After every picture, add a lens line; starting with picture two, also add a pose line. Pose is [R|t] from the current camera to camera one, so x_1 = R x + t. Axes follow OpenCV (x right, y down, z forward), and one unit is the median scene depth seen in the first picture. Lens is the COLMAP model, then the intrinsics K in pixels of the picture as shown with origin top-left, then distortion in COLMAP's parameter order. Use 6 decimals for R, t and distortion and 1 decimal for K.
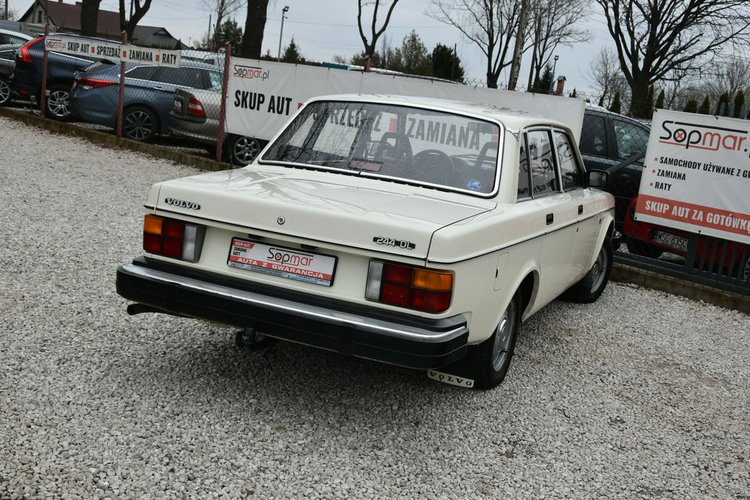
lens RADIAL K [[869.0, 0, 375.0], [0, 869.0, 250.0], [0, 0, 1]] dist [-0.029481, 0.030249]
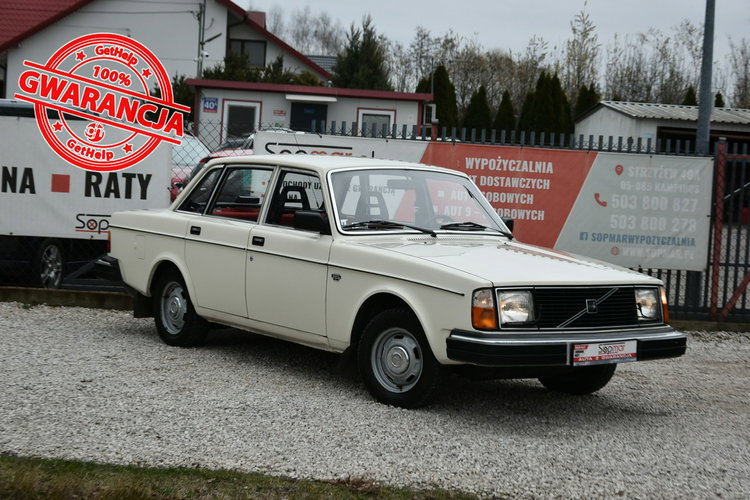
lens RADIAL K [[1624.1, 0, 375.0], [0, 1624.1, 250.0], [0, 0, 1]] dist [-0.025202, 0.102942]
pose [[0.667207, -0.140521, 0.731498, -0.921595], [0.166005, 0.985397, 0.037880, -0.078916], [-0.726139, 0.096159, 0.680791, -0.310811]]
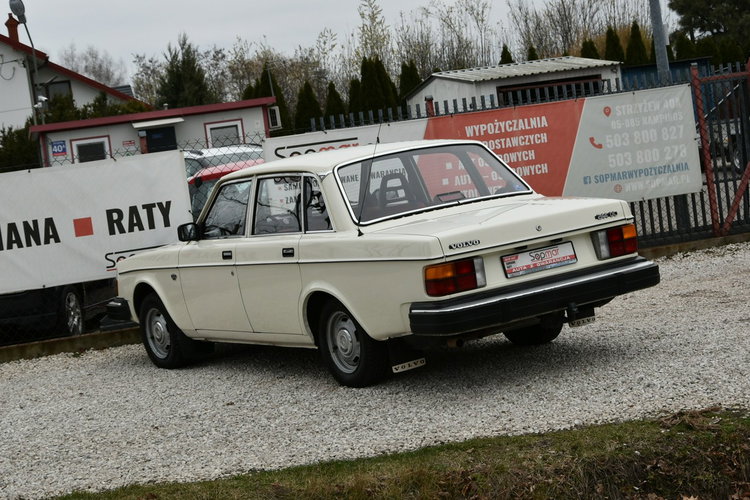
lens RADIAL K [[1606.7, 0, 375.0], [0, 1606.7, 250.0], [0, 0, 1]] dist [-0.046046, 0.196733]
pose [[0.526159, -0.258070, 0.810282, -1.099357], [0.350031, 0.934103, 0.070212, -0.128832], [-0.775007, 0.246681, 0.581819, -0.117115]]
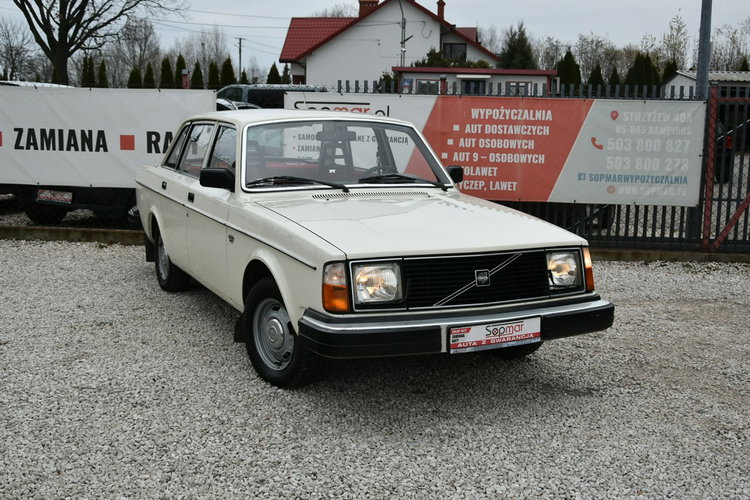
lens RADIAL K [[932.2, 0, 375.0], [0, 932.2, 250.0], [0, 0, 1]] dist [-0.037840, 0.049309]
pose [[0.796491, -0.204299, 0.569090, -0.302668], [0.191527, 0.977969, 0.083025, -0.042034], [-0.573515, 0.042867, 0.818073, -0.031567]]
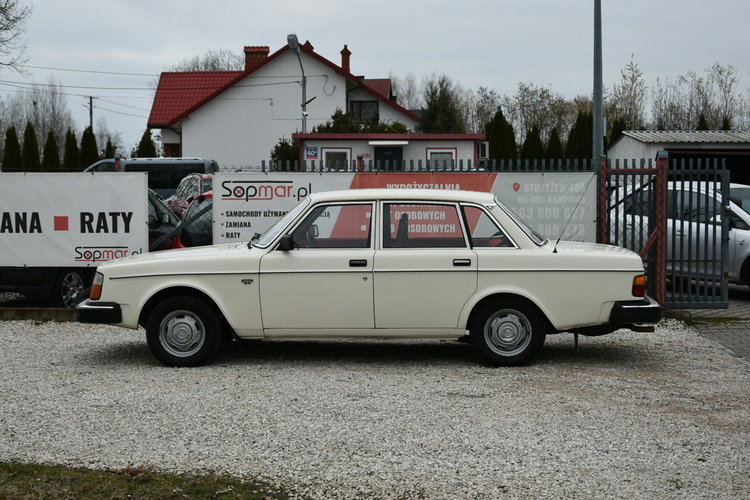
lens RADIAL K [[1239.9, 0, 375.0], [0, 1239.9, 250.0], [0, 0, 1]] dist [-0.032729, 0.019367]
pose [[0.735833, -0.171028, 0.655209, -0.640484], [0.218678, 0.975755, 0.009114, -0.026529], [-0.640882, 0.136573, 0.755392, -0.407713]]
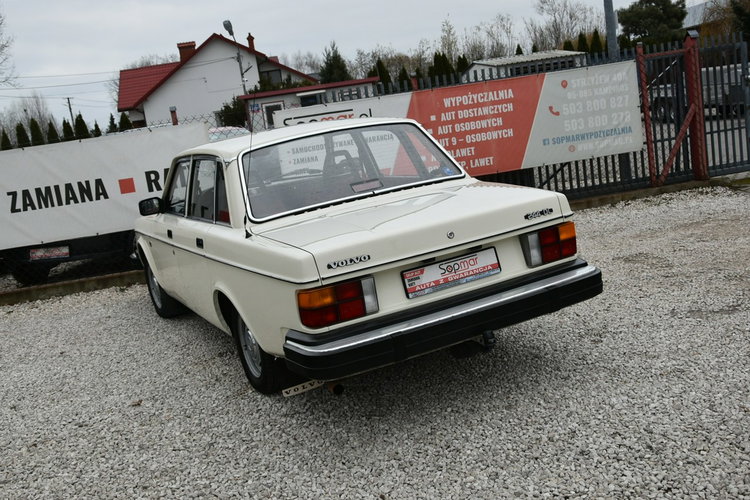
lens RADIAL K [[795.2, 0, 375.0], [0, 795.2, 250.0], [0, 0, 1]] dist [-0.022619, -0.005045]
pose [[0.608817, -0.348346, 0.712739, -0.428923], [0.359838, 0.921956, 0.143228, -0.093876], [-0.707007, 0.169271, 0.686650, 0.187218]]
